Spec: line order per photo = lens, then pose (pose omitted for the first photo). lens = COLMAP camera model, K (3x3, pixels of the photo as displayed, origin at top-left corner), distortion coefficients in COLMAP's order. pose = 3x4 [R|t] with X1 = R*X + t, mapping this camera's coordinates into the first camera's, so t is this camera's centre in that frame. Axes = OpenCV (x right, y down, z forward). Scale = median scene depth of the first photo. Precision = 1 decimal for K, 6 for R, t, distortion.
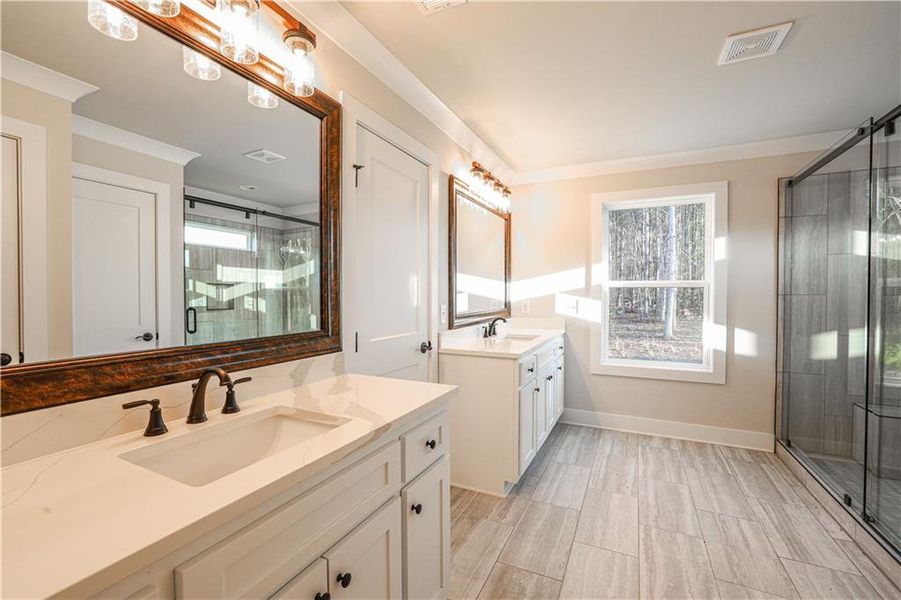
lens RADIAL K [[394.6, 0, 448.7], [0, 394.6, 300.8], [0, 0, 1]] dist [-0.049375, 0.017257]
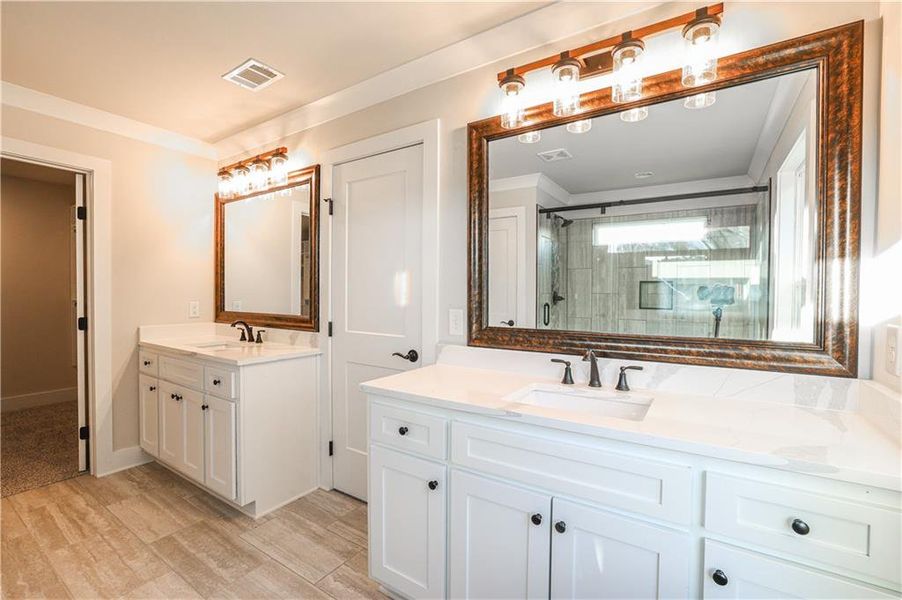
lens RADIAL K [[395.0, 0, 449.2], [0, 395.0, 300.8], [0, 0, 1]] dist [-0.049375, 0.017257]
pose [[-0.135257, 0.029921, -0.990359, 0.668179], [-0.019663, 0.999266, 0.032876, -0.027636], [0.990615, 0.023920, -0.134569, 1.014344]]
